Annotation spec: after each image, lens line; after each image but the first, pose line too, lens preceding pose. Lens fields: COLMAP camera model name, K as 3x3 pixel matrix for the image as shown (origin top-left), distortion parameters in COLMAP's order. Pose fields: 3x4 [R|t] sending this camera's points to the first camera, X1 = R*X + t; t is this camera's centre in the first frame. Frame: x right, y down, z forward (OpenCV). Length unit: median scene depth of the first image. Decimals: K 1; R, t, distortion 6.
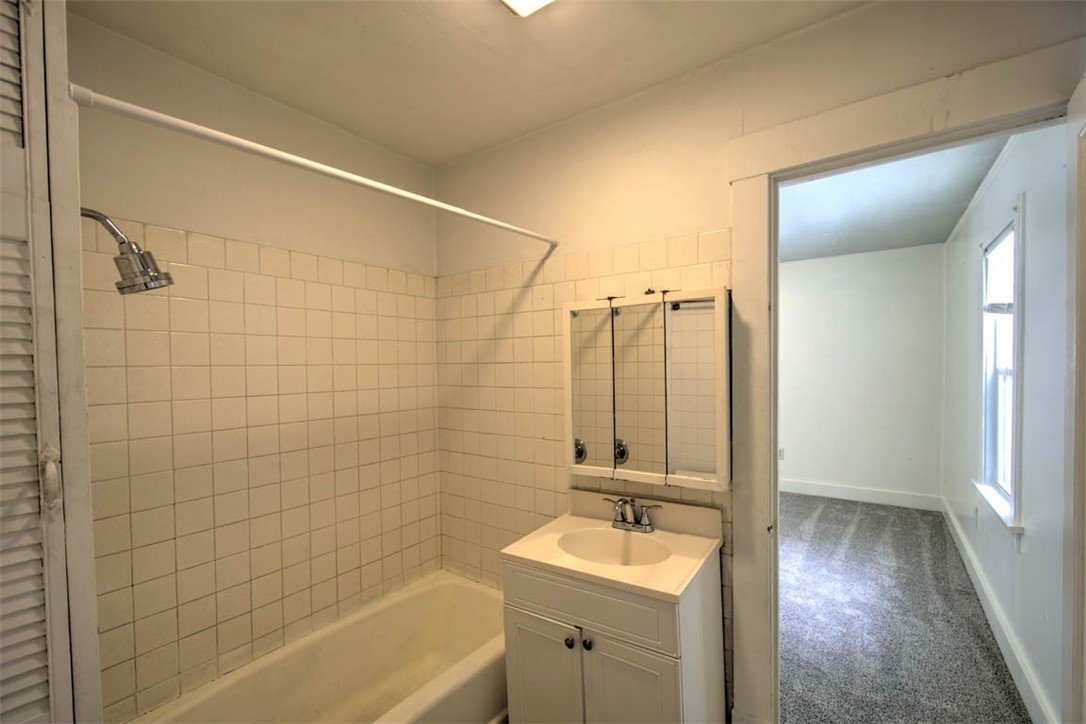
lens RADIAL K [[467.7, 0, 538.4], [0, 467.7, 376.7], [0, 0, 1]] dist [0.000311, 0.000234]
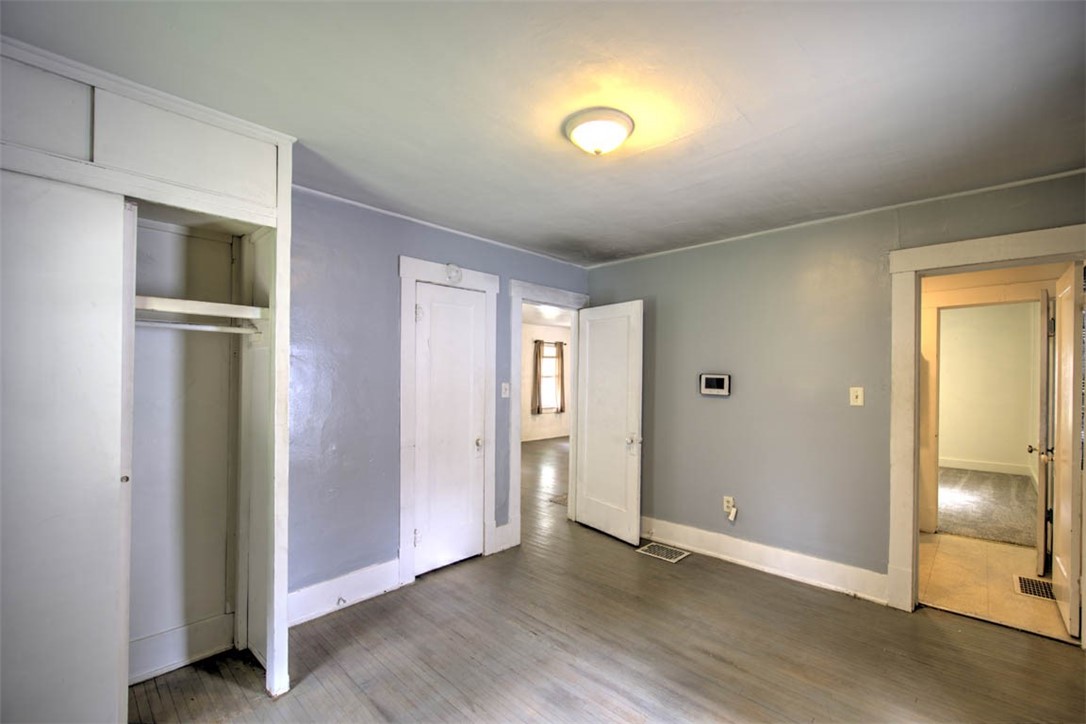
lens RADIAL K [[467.7, 0, 538.4], [0, 467.7, 376.7], [0, 0, 1]] dist [0.000311, 0.000234]
pose [[0.990004, 0.026790, -0.138475, -0.698034], [-0.030390, 0.999251, -0.023951, 0.057088], [0.137730, 0.027919, 0.990076, -0.990889]]
